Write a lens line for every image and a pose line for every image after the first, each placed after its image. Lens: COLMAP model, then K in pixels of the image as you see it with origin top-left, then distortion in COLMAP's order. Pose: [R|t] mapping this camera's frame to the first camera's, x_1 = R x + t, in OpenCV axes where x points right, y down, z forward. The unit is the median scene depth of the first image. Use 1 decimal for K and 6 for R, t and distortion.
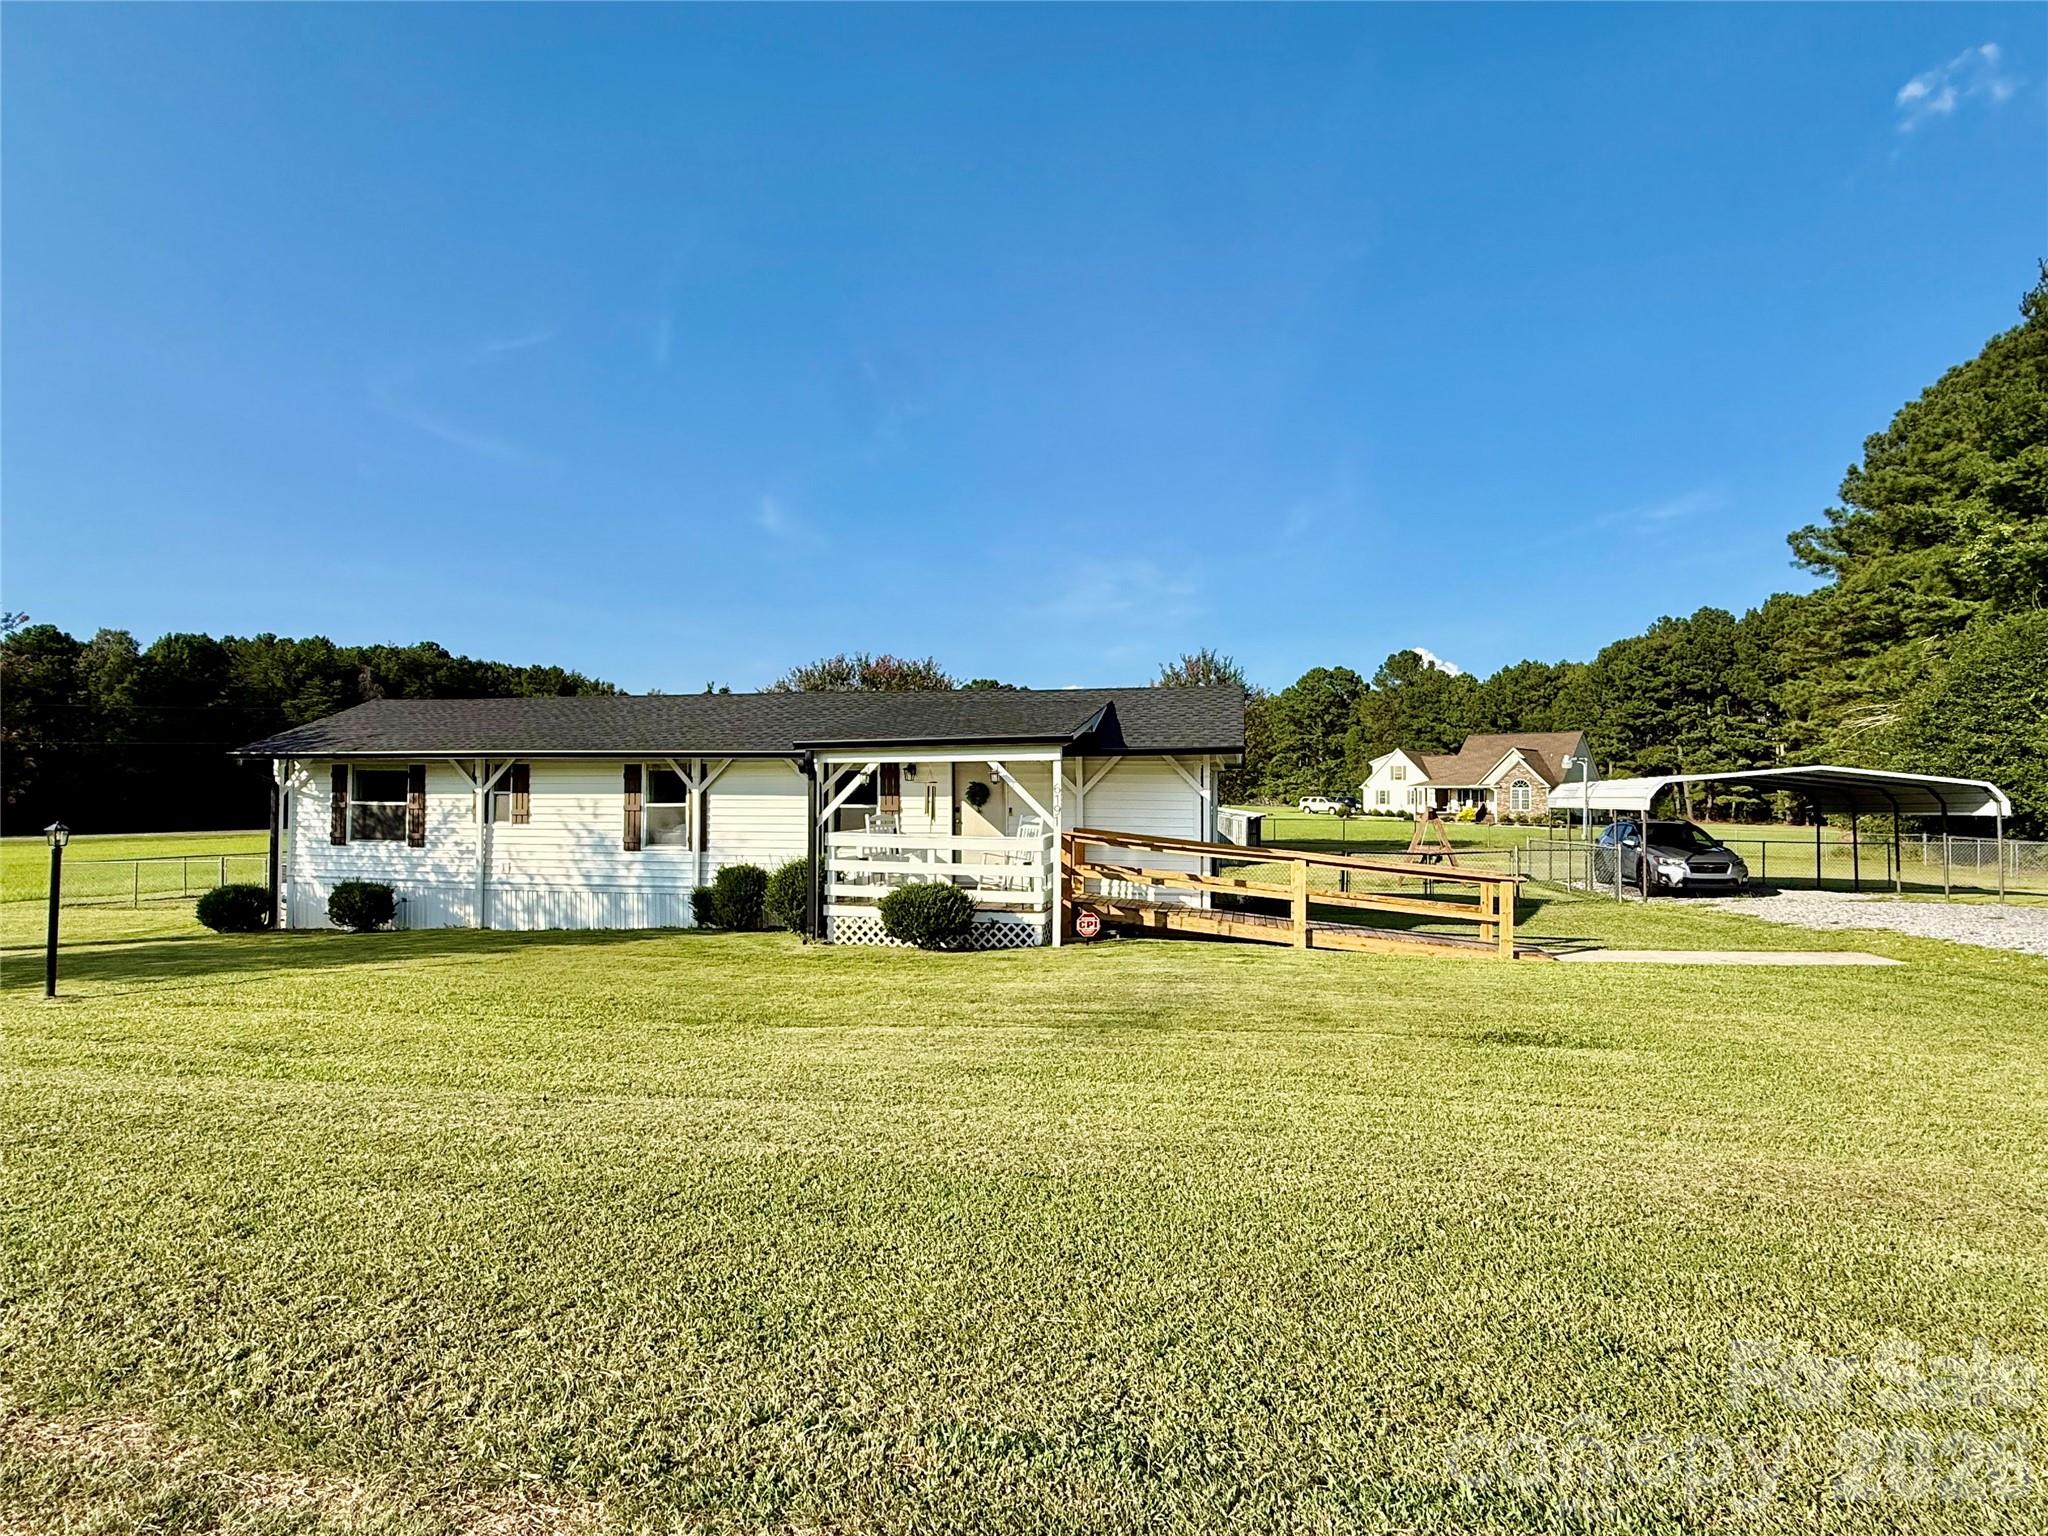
lens RADIAL K [[1016.6, 0, 1033.8], [0, 1016.6, 785.6], [0, 0, 1]] dist [-0.000566, -0.001895]
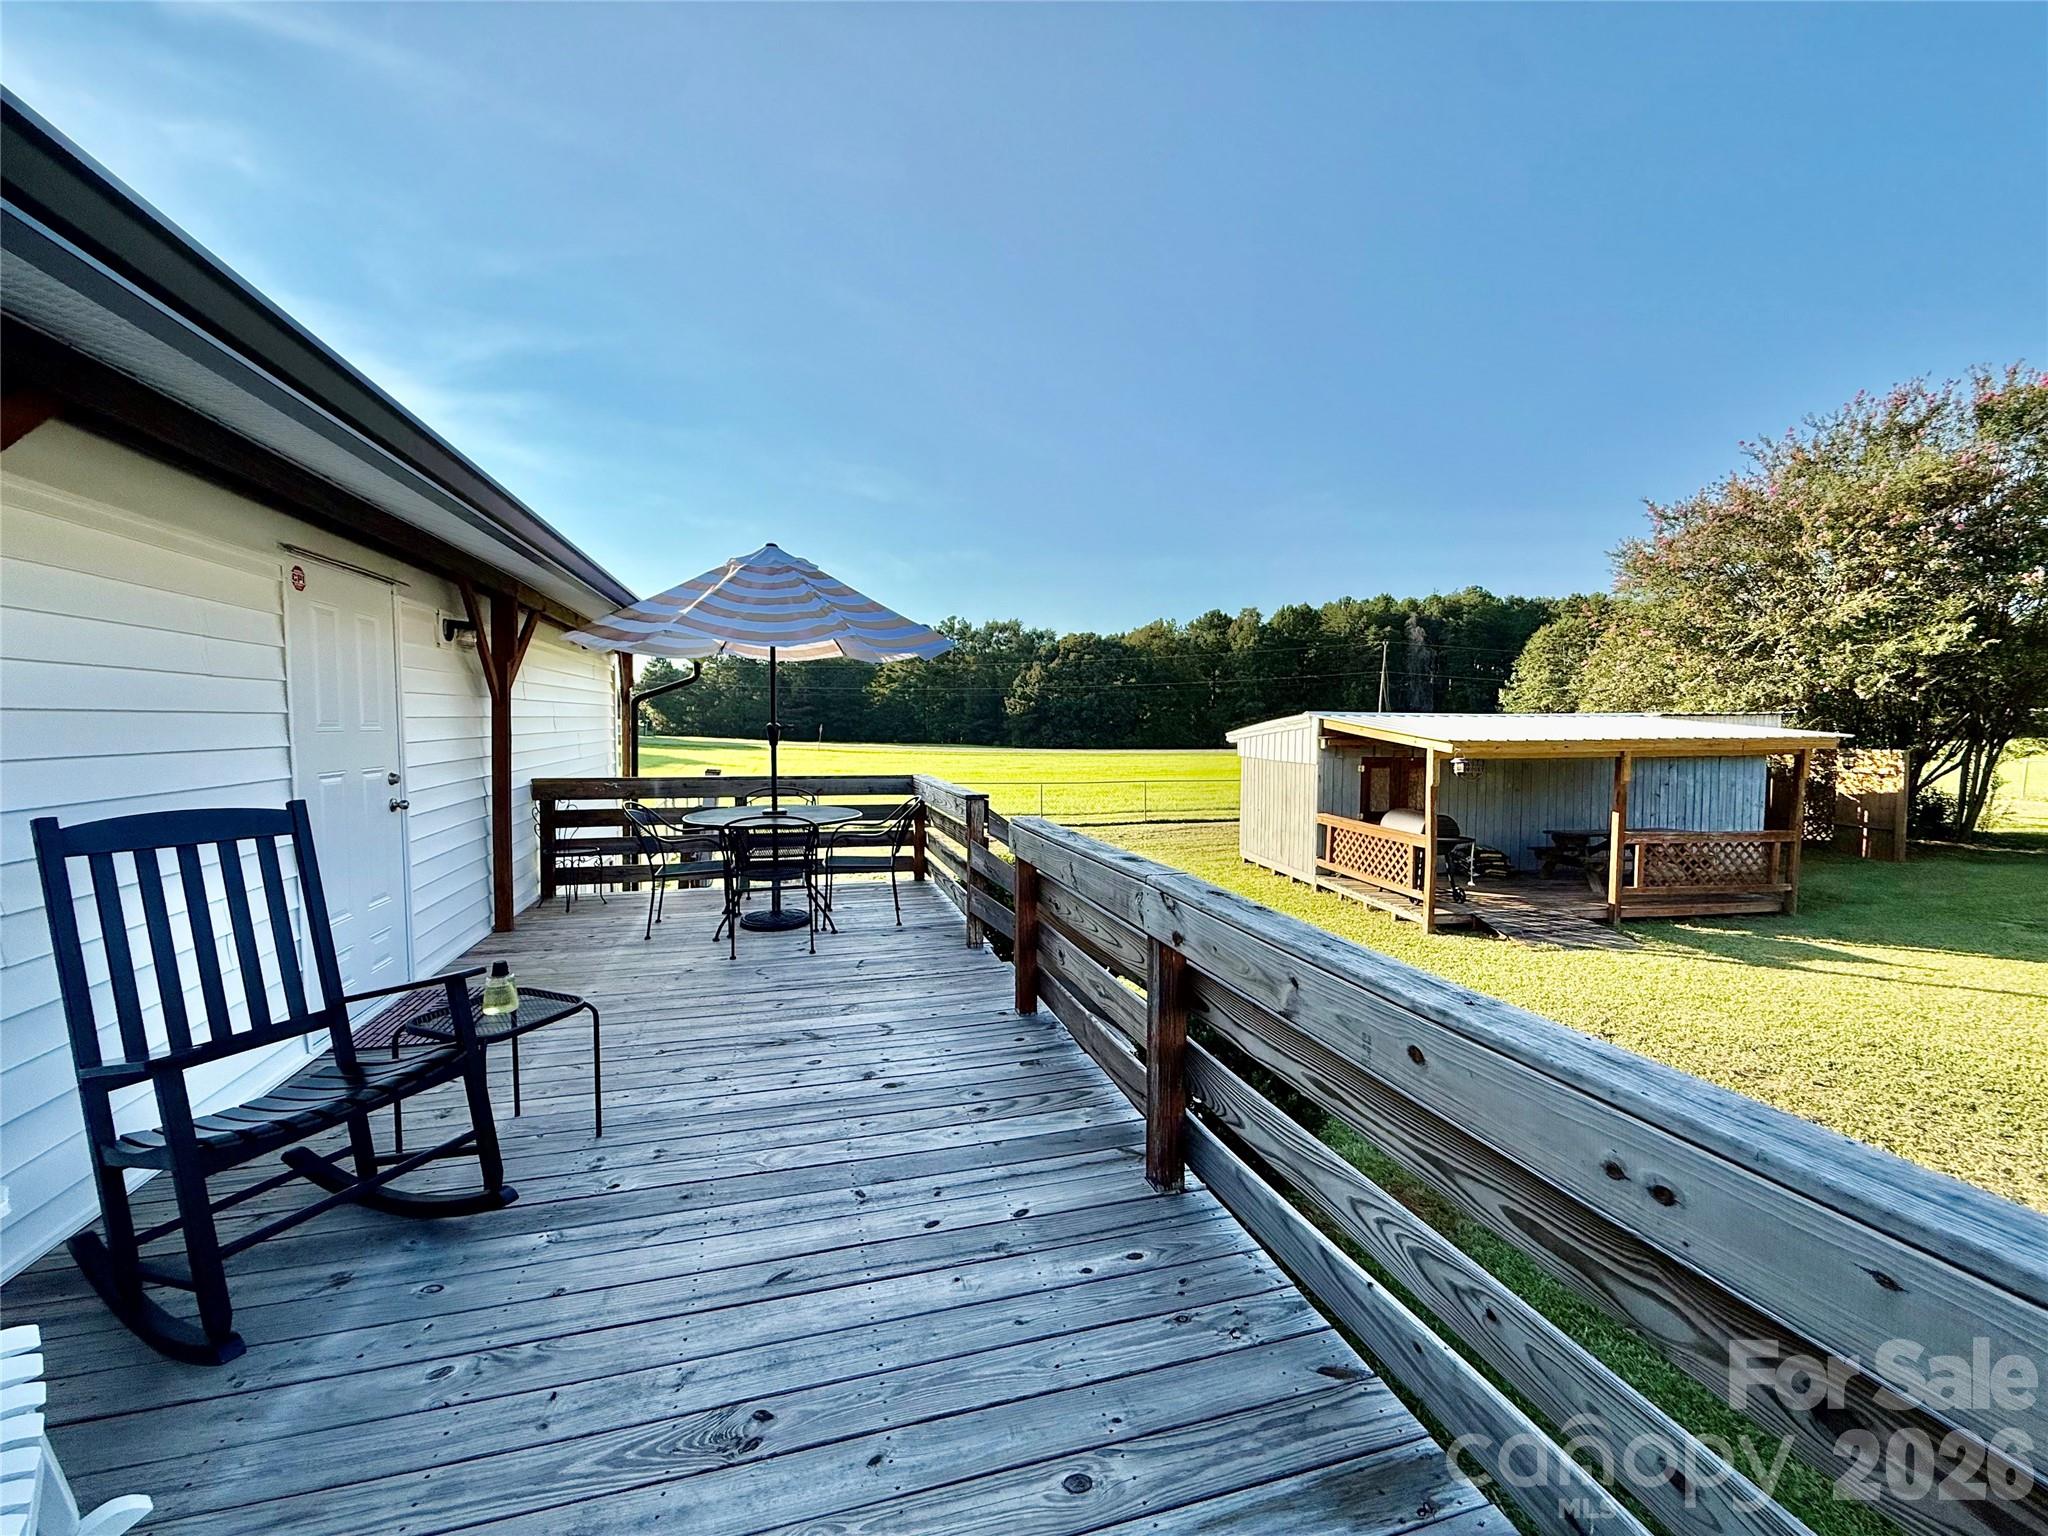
lens RADIAL K [[811.6, 0, 1028.1], [0, 811.6, 790.3], [0, 0, 1]] dist [-0.000945, 0.000419]
pose [[0.469202, 0.071572, -0.880186, -0.043994], [0.011186, 0.996149, 0.086965, 0.005834], [0.883020, -0.050650, 0.466594, 0.405921]]
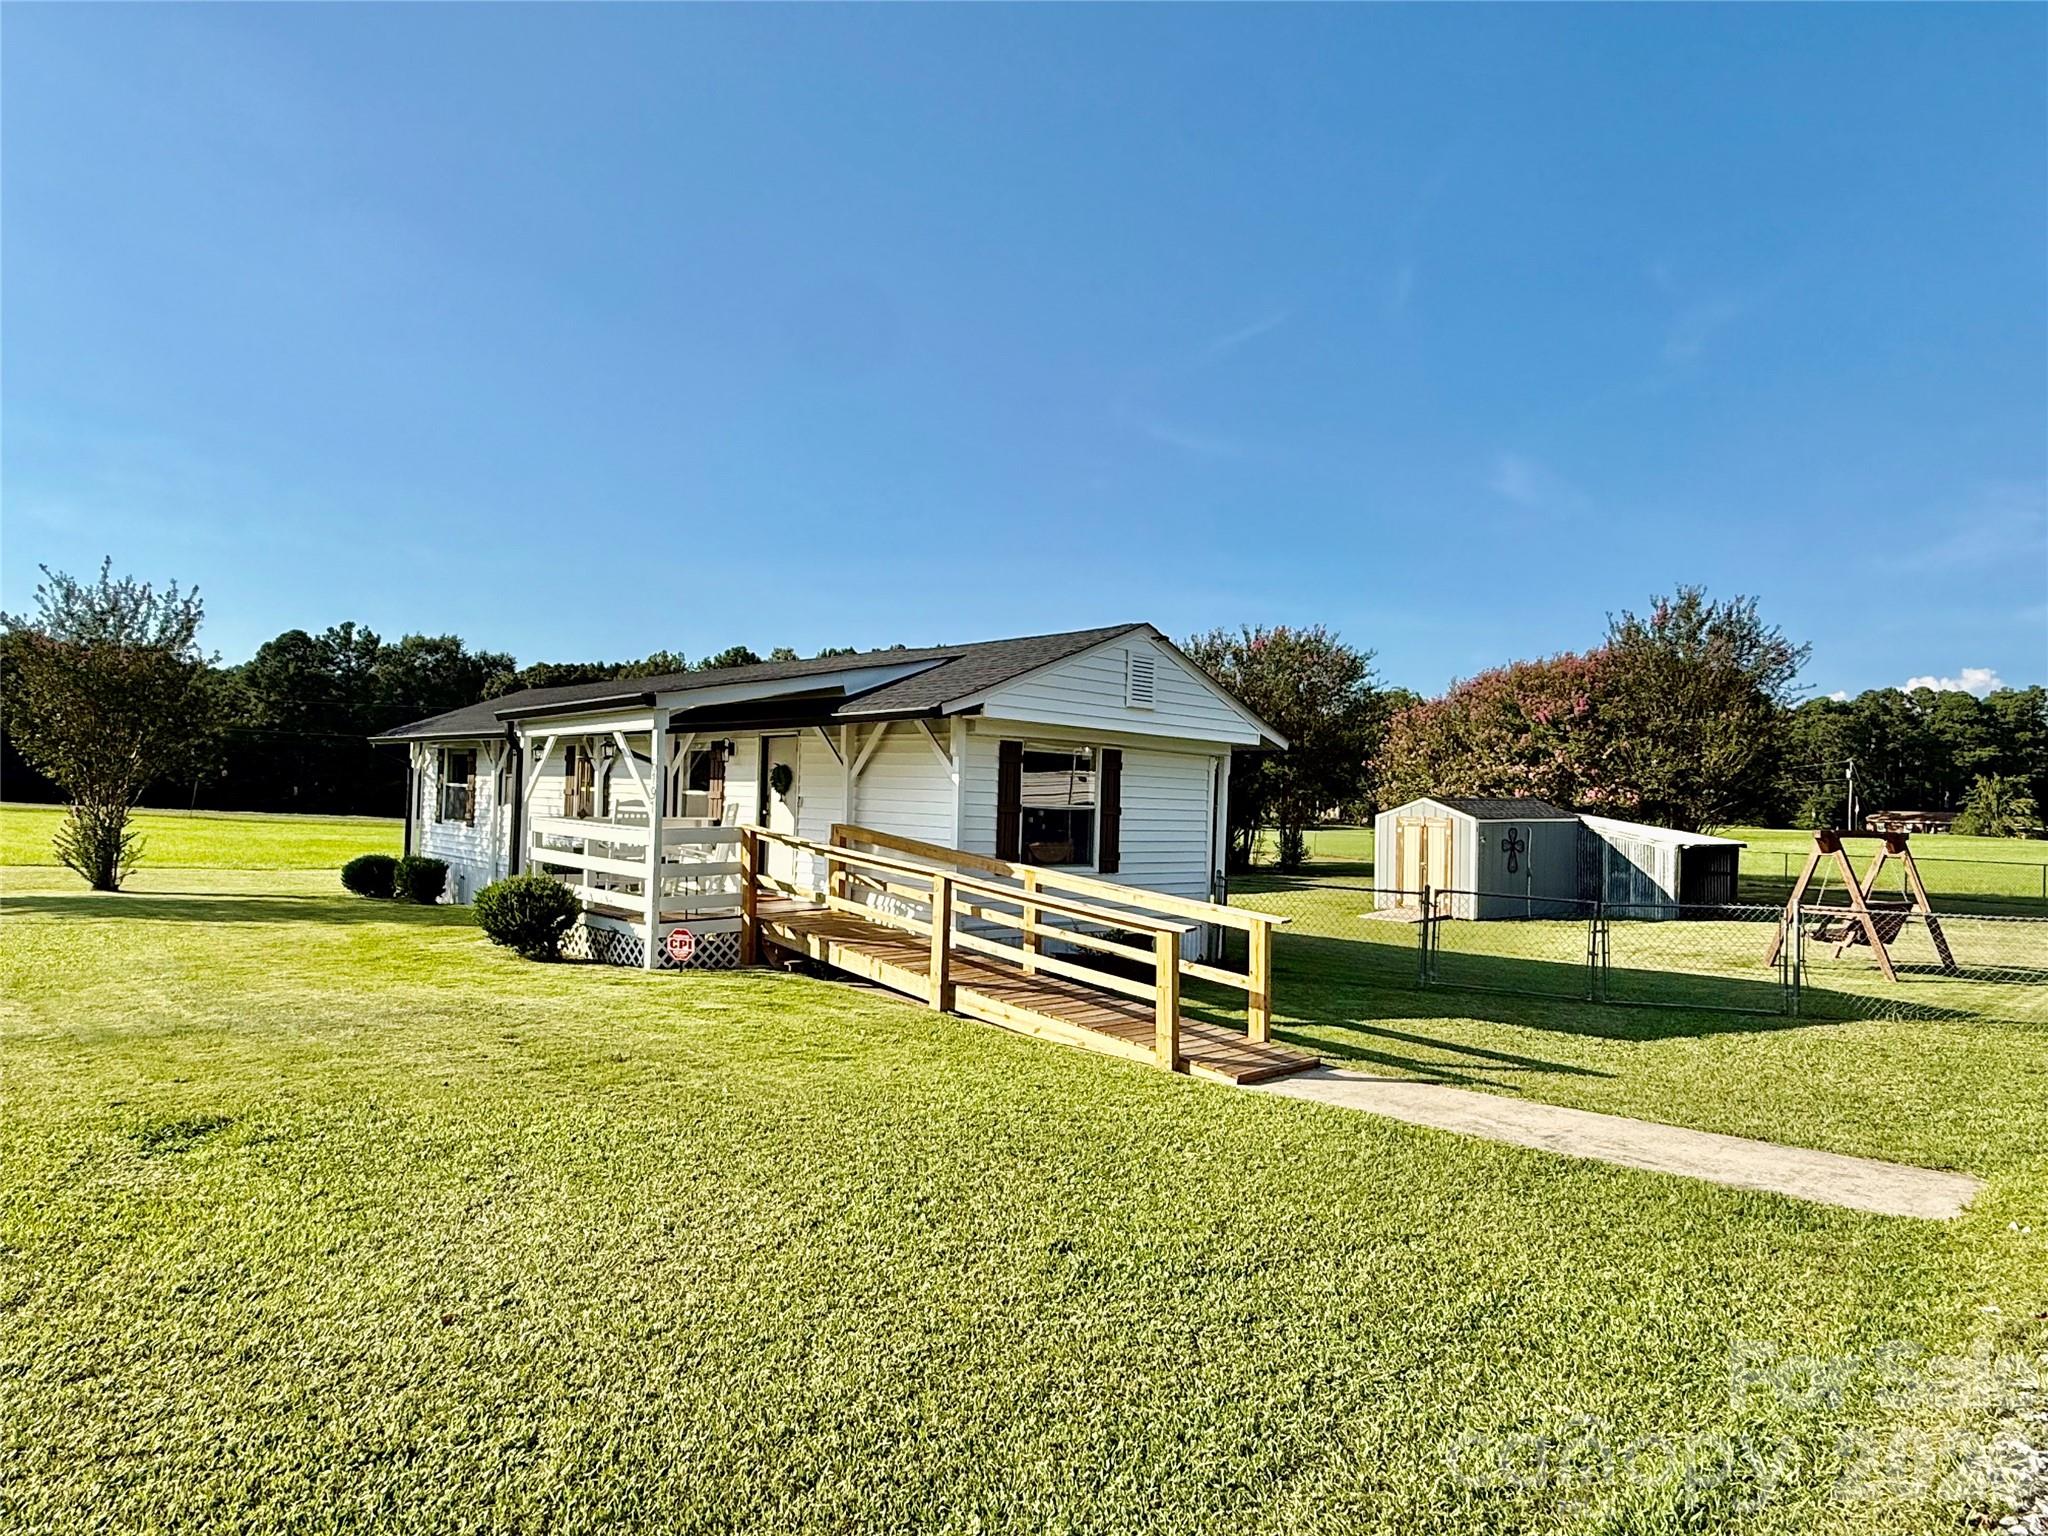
lens RADIAL K [[1155.4, 0, 1069.5], [0, 1155.4, 798.7], [0, 0, 1]] dist [0.003342, 0.000604]
pose [[0.834810, 0.018663, -0.550222, 0.179514], [-0.021685, 0.999764, 0.001010, 0.005060], [0.550111, 0.011088, 0.835018, 0.104461]]
